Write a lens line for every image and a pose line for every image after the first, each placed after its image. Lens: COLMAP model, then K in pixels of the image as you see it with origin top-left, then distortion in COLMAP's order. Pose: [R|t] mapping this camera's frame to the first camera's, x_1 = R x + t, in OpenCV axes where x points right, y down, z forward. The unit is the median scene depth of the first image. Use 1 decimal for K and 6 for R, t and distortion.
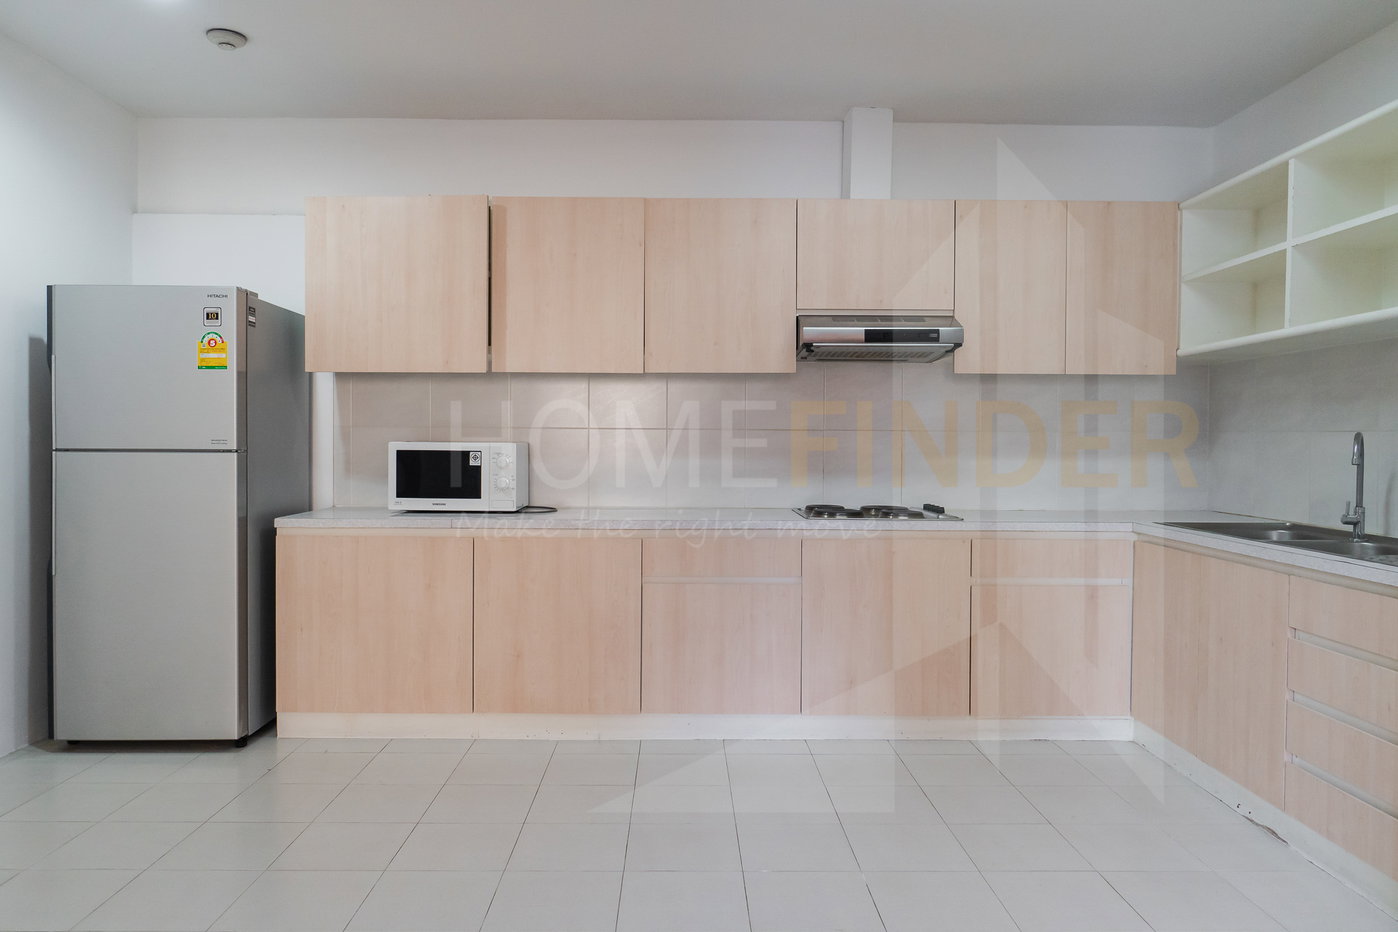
lens RADIAL K [[969.8, 0, 697.5], [0, 969.8, 461.8], [0, 0, 1]] dist [-0.003328, 0.004323]
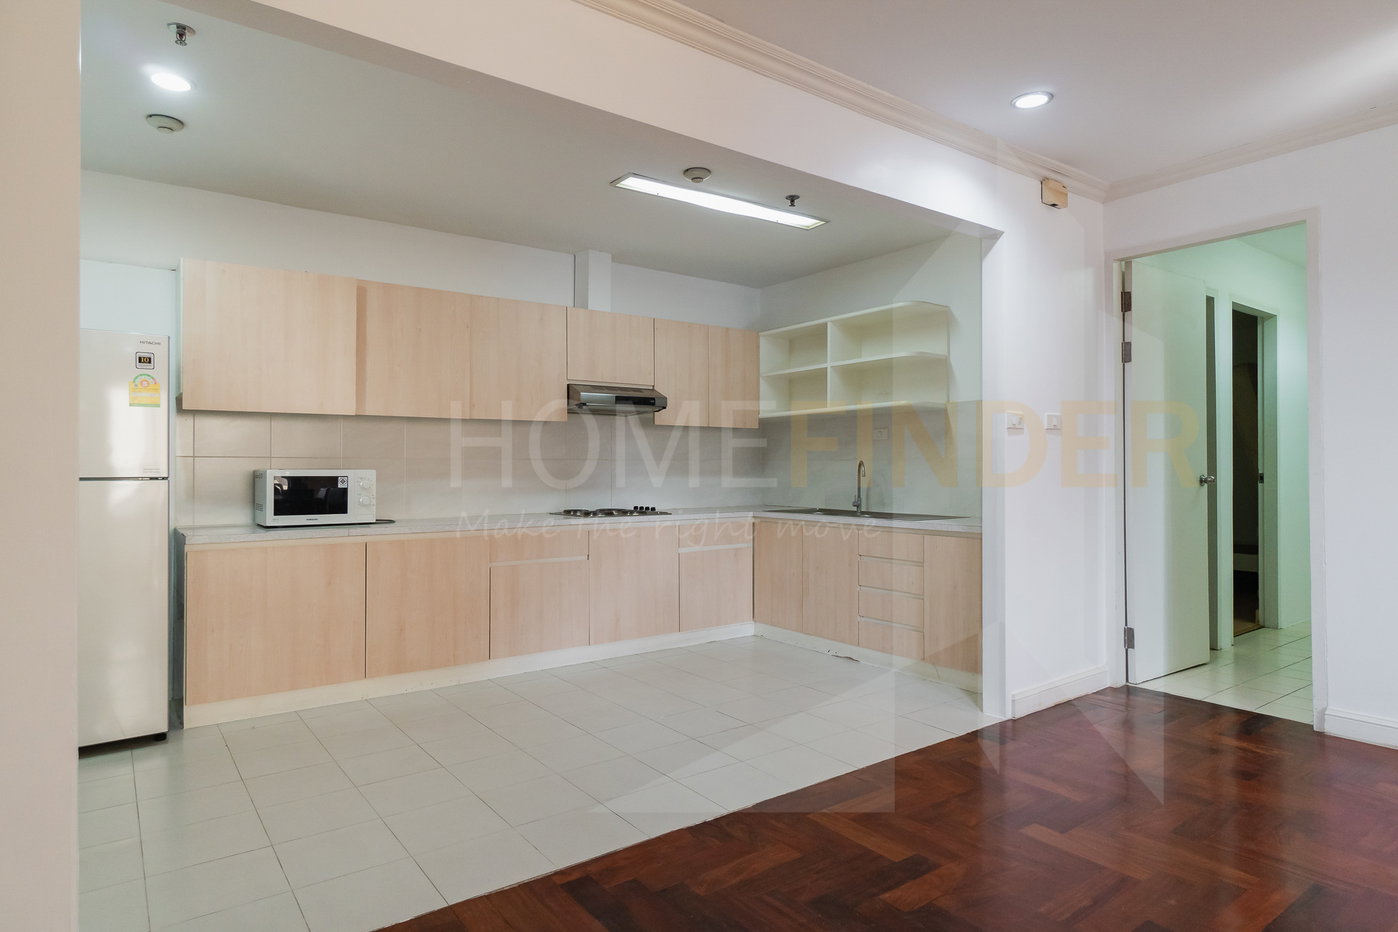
lens RADIAL K [[788.4, 0, 698.1], [0, 788.4, 466.7], [0, 0, 1]] dist [-0.001113, 0.001088]
pose [[0.808685, -0.006144, 0.588210, -0.463993], [0.017083, 0.999769, -0.013043, -0.002296], [-0.587994, 0.020596, 0.808603, -0.110600]]
